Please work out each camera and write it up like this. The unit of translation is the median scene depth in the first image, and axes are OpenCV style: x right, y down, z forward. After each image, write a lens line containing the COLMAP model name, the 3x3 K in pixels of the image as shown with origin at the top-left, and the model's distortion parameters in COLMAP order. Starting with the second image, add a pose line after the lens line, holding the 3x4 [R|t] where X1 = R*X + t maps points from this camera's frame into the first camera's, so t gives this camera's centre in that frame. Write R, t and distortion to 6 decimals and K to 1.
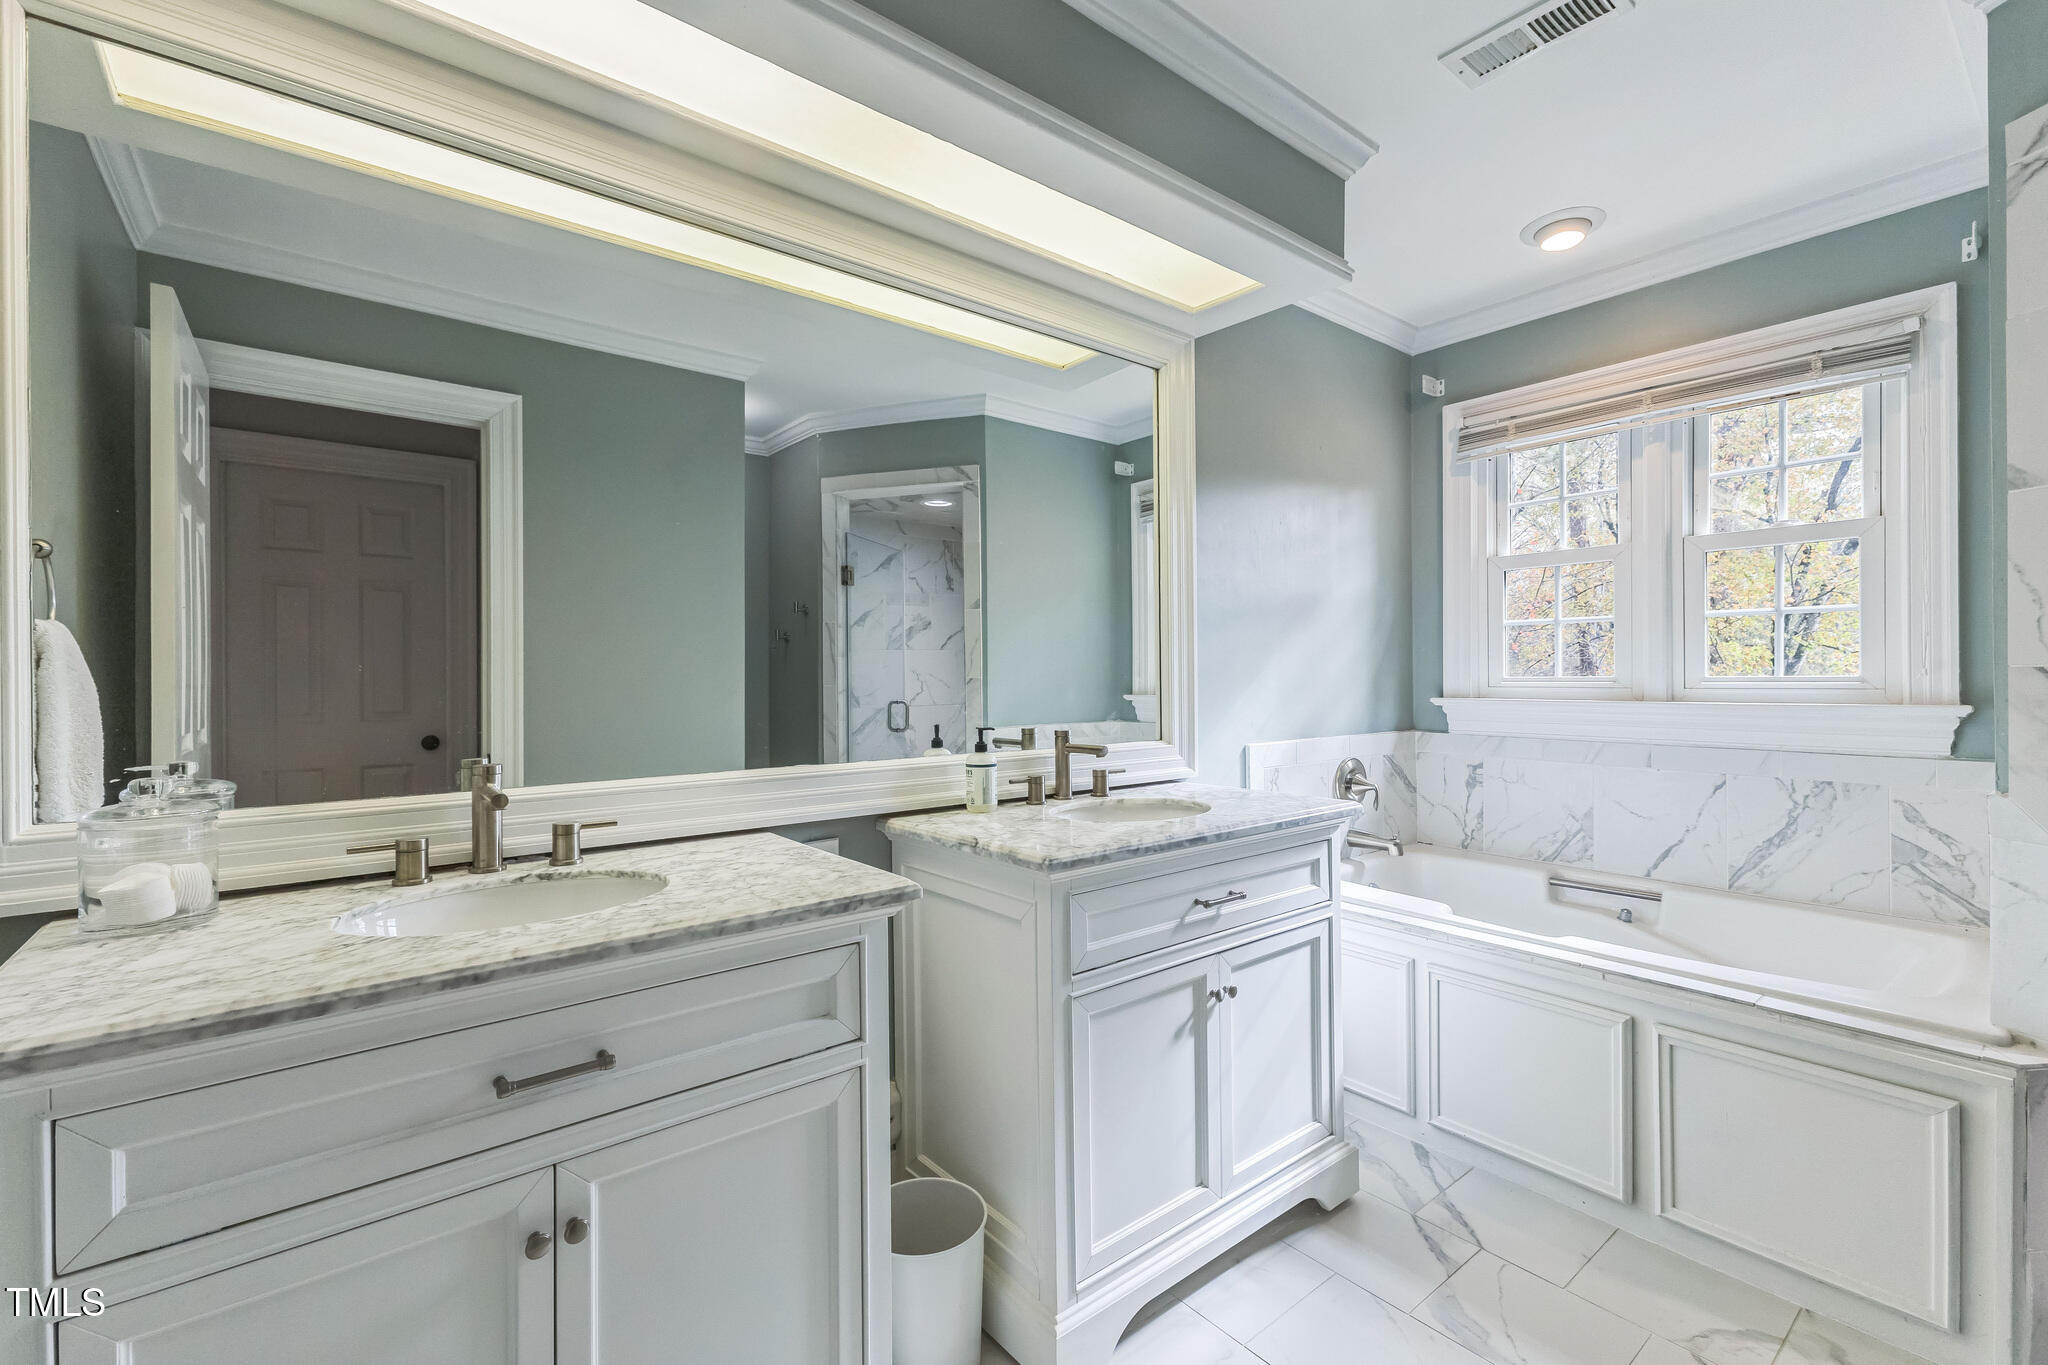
lens RADIAL K [[882.4, 0, 1027.1], [0, 882.4, 677.4], [0, 0, 1]] dist [0.013117, -0.003238]
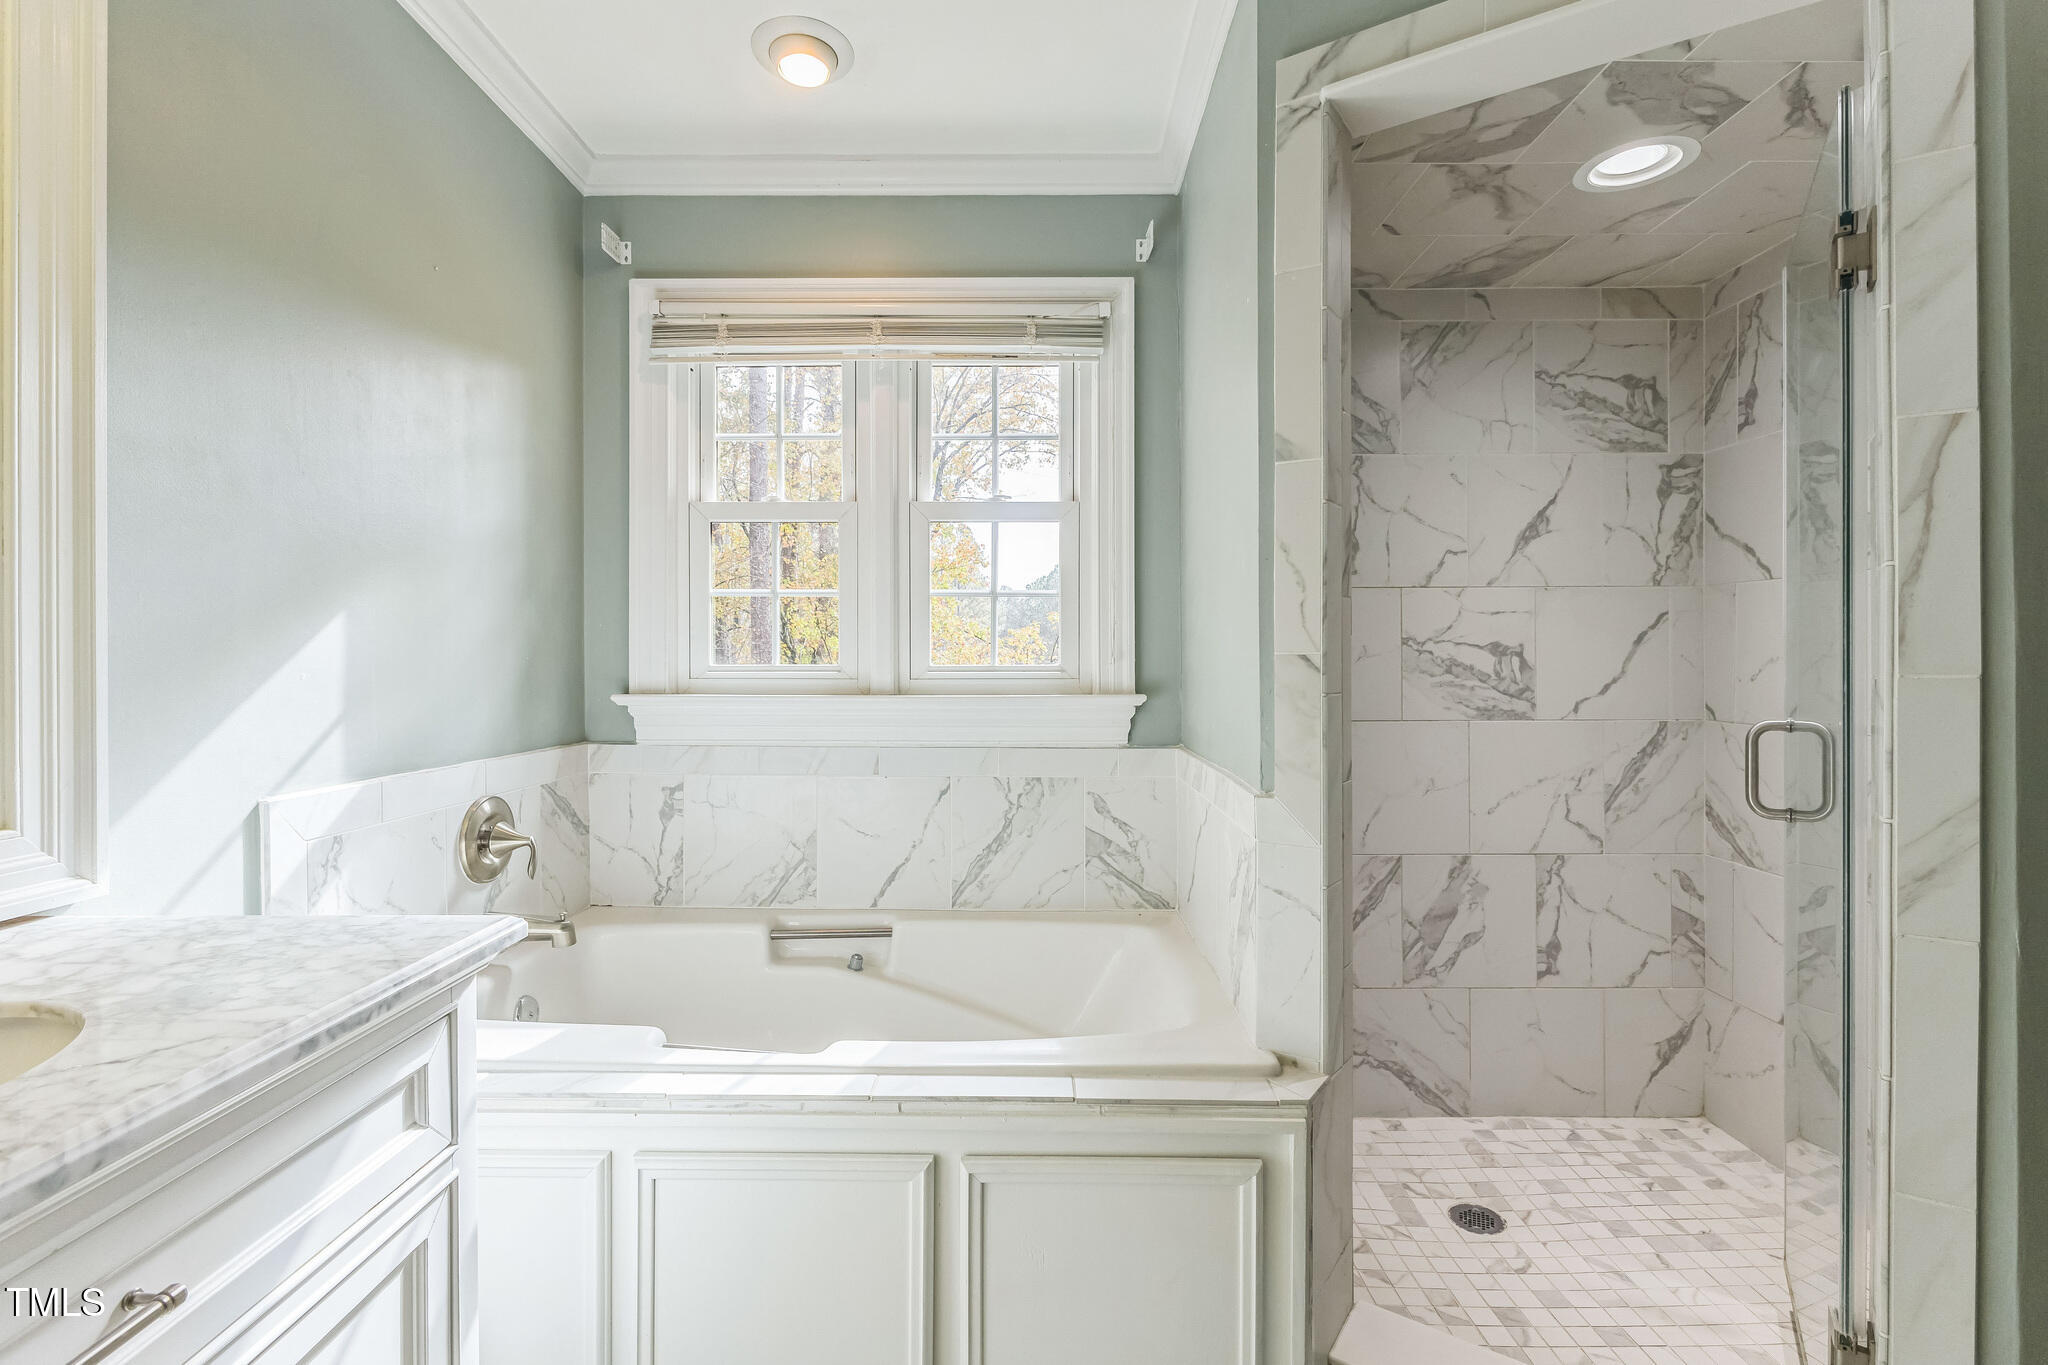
lens RADIAL K [[933.7, 0, 1027.0], [0, 933.7, 668.8], [0, 0, 1]] dist [-0.003984, 0.000534]
pose [[0.631426, 0.002428, 0.775433, 0.118059], [-0.003655, 0.999993, -0.000155, 0.002114], [-0.775428, -0.002736, 0.631430, 0.352980]]
